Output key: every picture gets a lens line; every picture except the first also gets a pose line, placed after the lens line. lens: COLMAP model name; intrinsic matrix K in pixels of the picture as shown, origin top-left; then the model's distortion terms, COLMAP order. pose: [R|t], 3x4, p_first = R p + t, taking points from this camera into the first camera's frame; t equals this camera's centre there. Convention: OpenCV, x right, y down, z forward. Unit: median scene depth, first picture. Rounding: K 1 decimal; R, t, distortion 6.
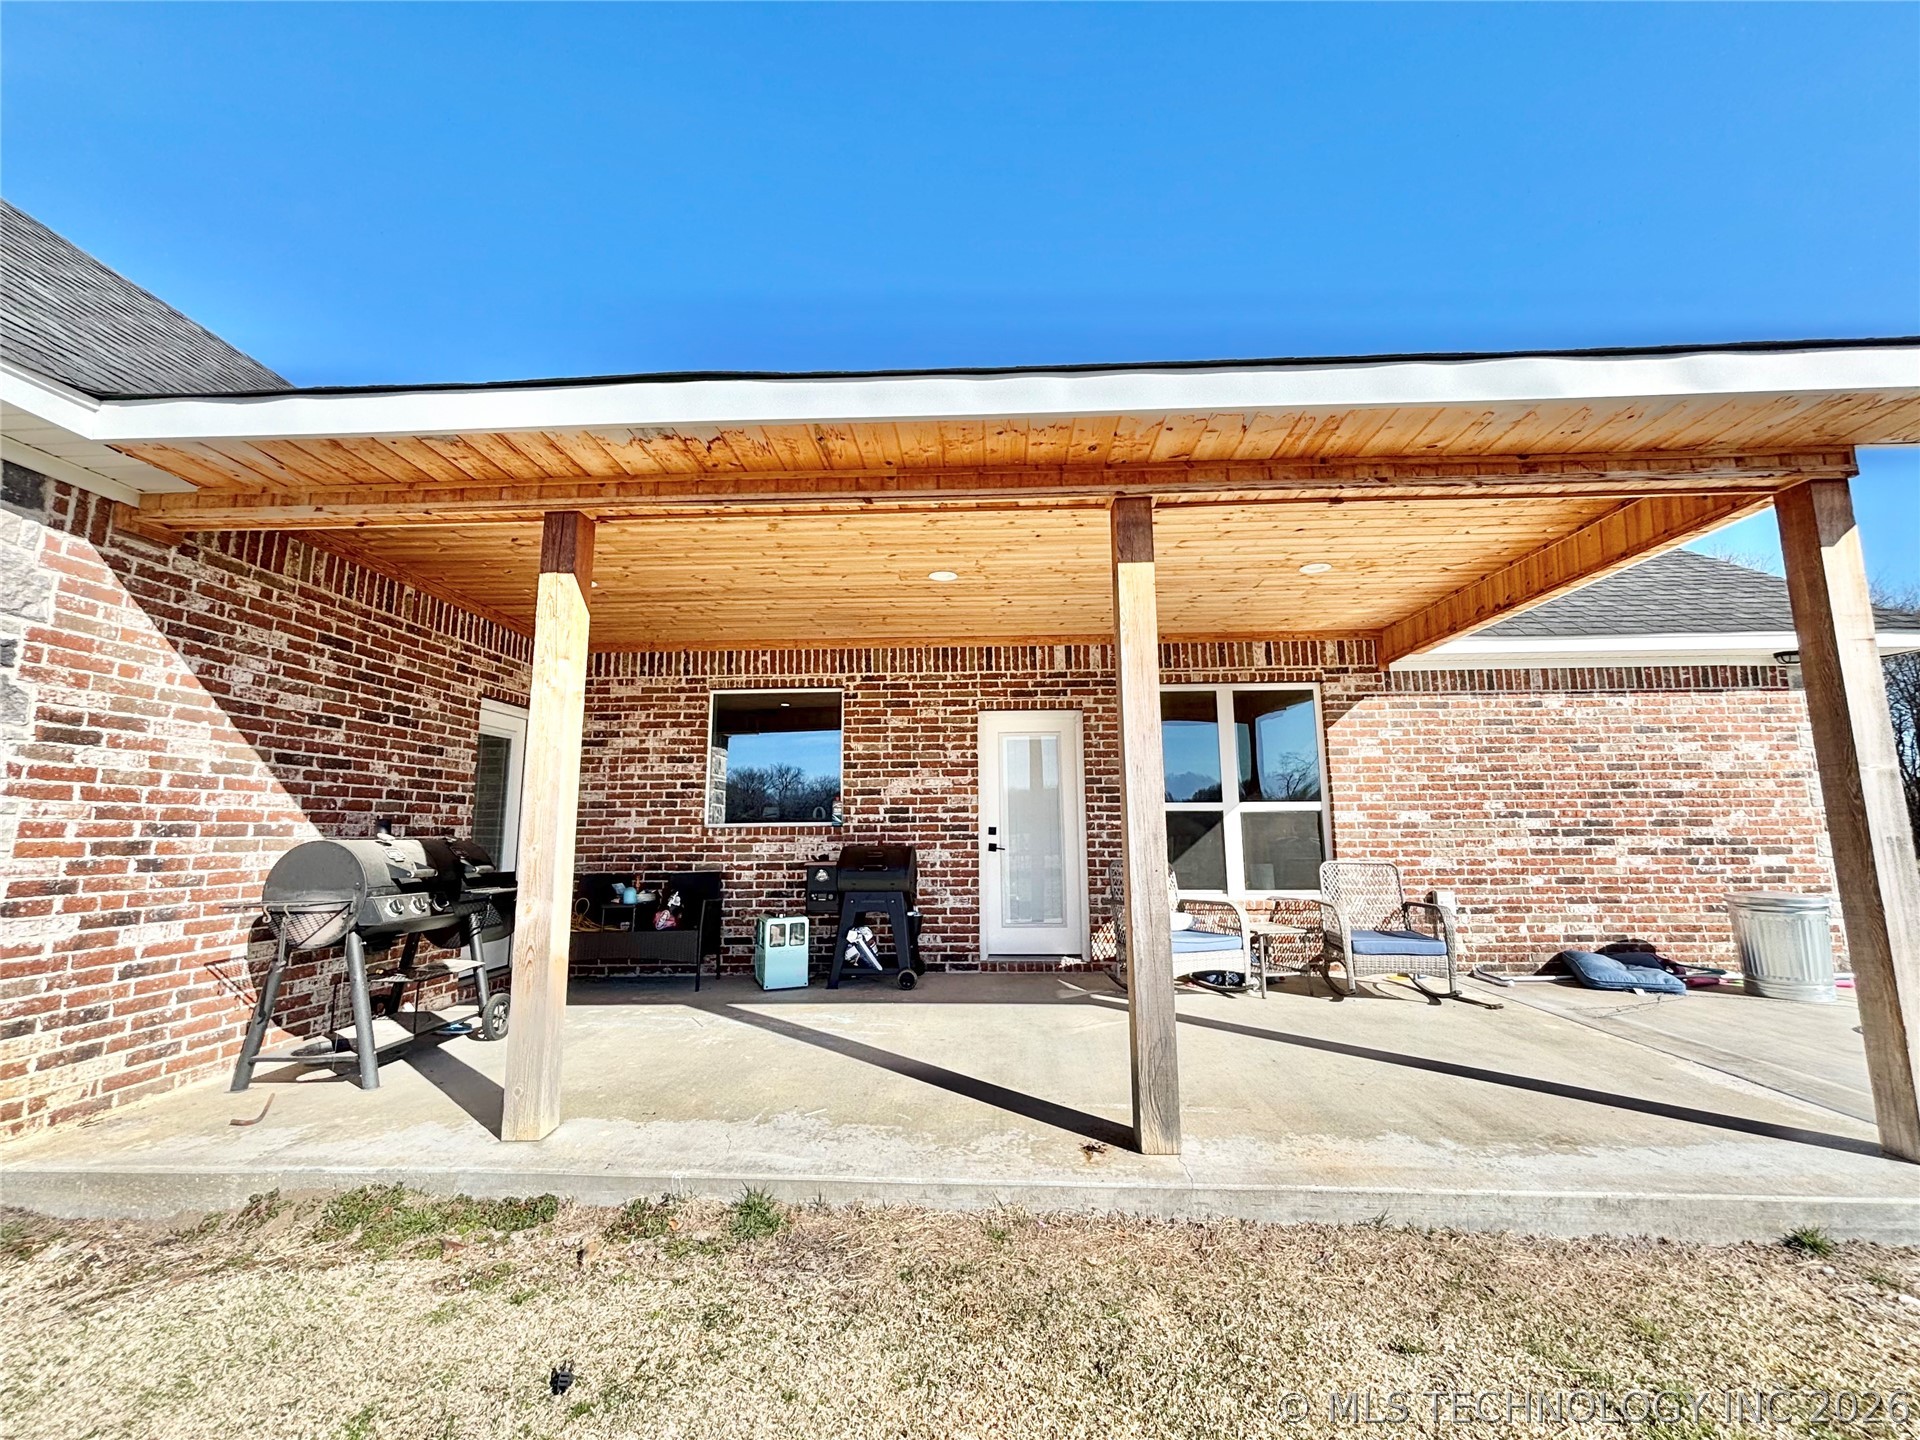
lens RADIAL K [[767.6, 0, 960.2], [0, 767.6, 718.1], [0, 0, 1]] dist [-0.000784, -0.002101]
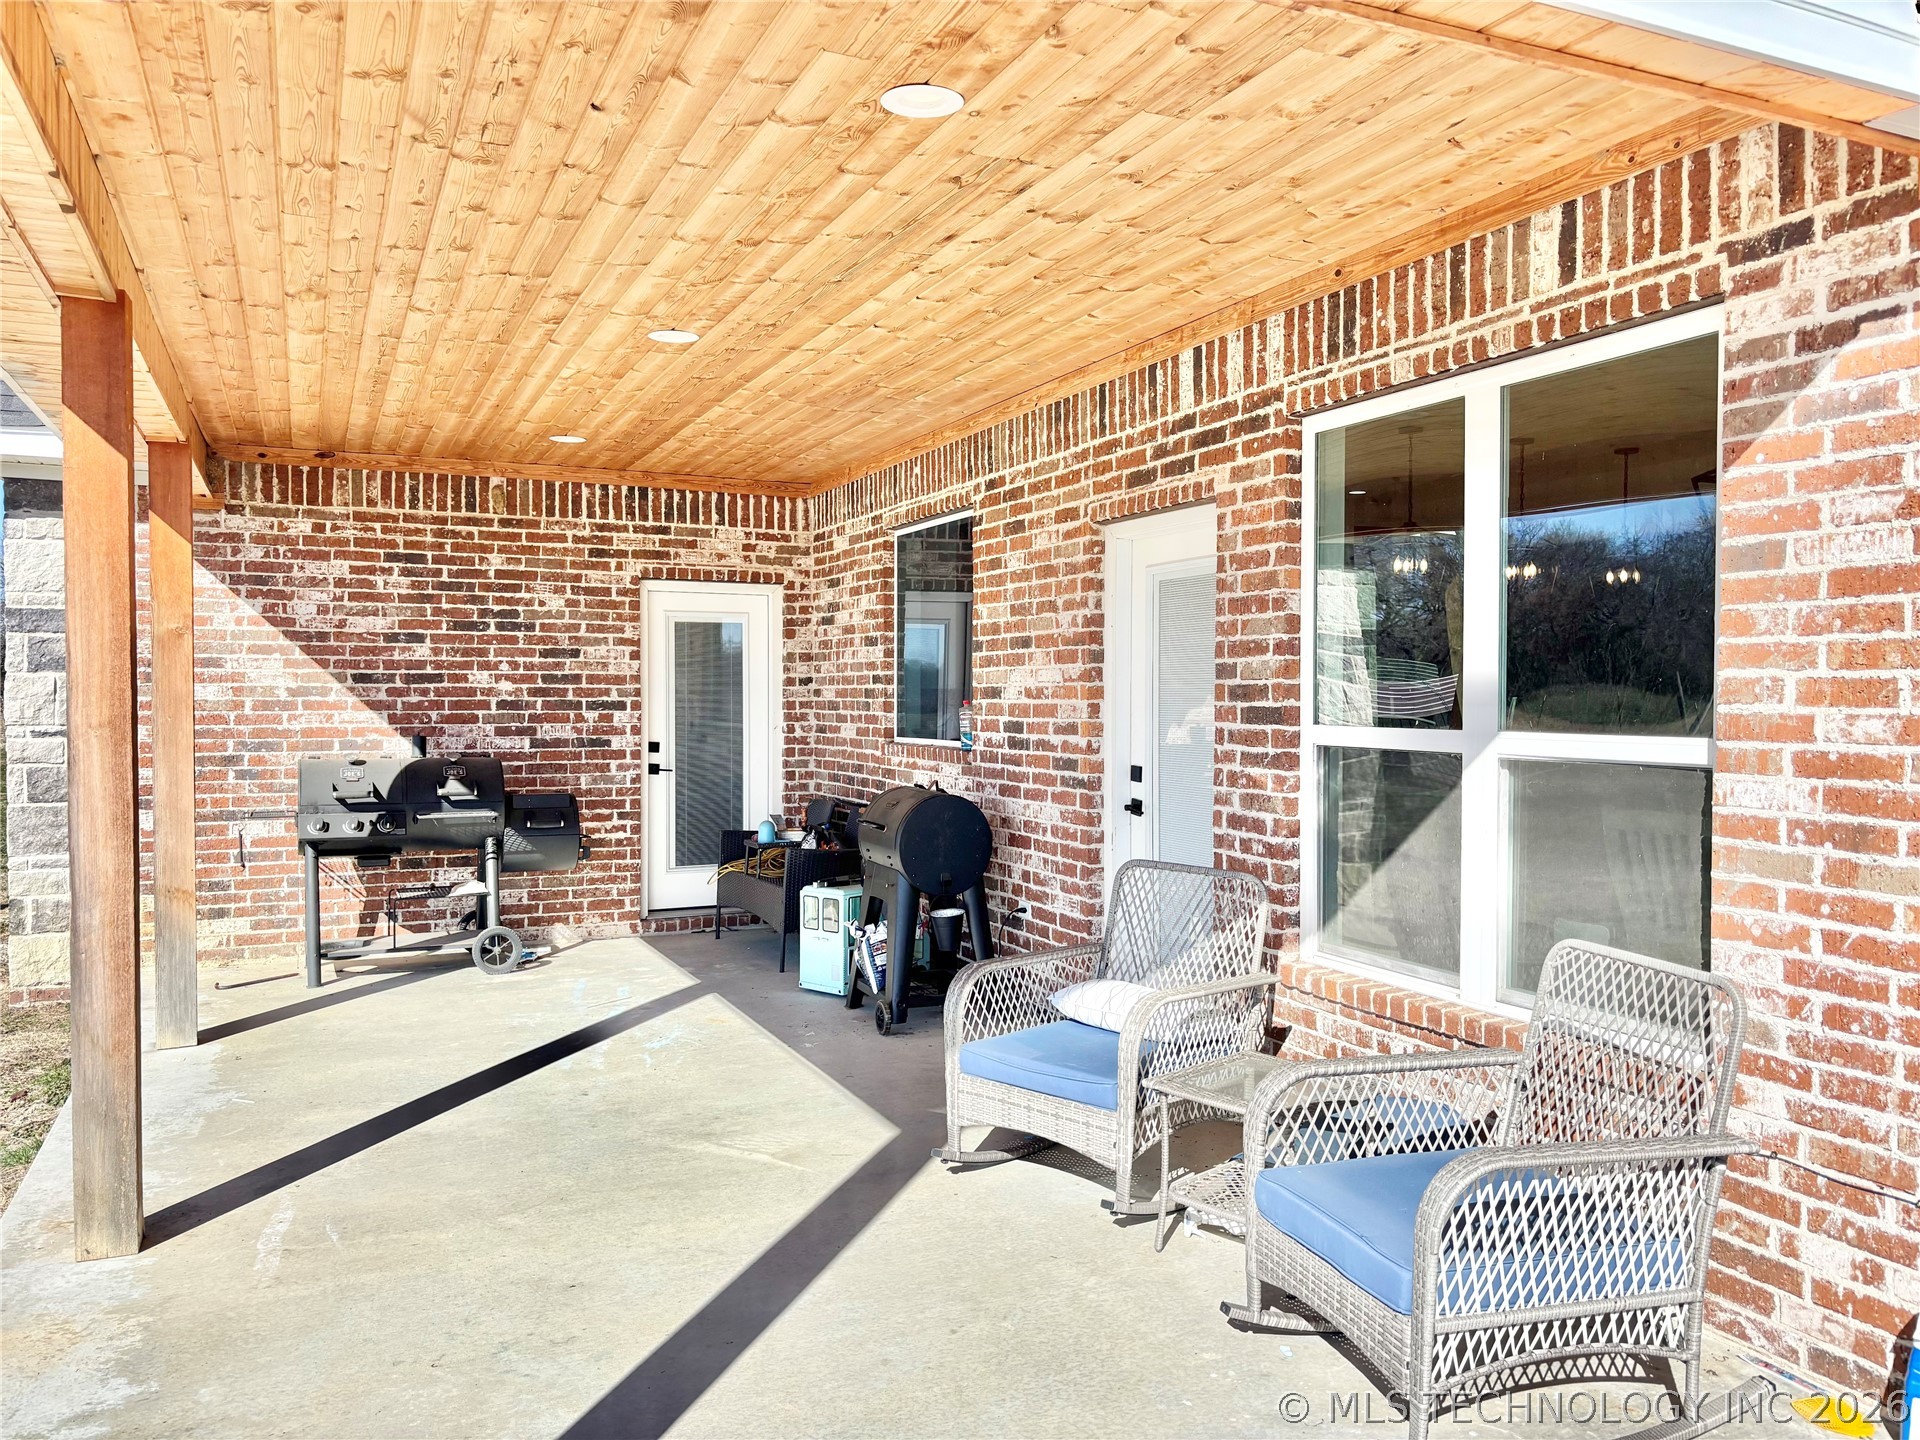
lens RADIAL K [[1429.0, 0, 969.7], [0, 1429.0, 723.0], [0, 0, 1]] dist [0.007094, 0.005853]
pose [[0.465676, 0.025492, -0.884588, 1.042800], [0.123686, 0.987899, 0.093581, 0.026590], [0.876269, -0.152990, 0.456888, 0.670471]]
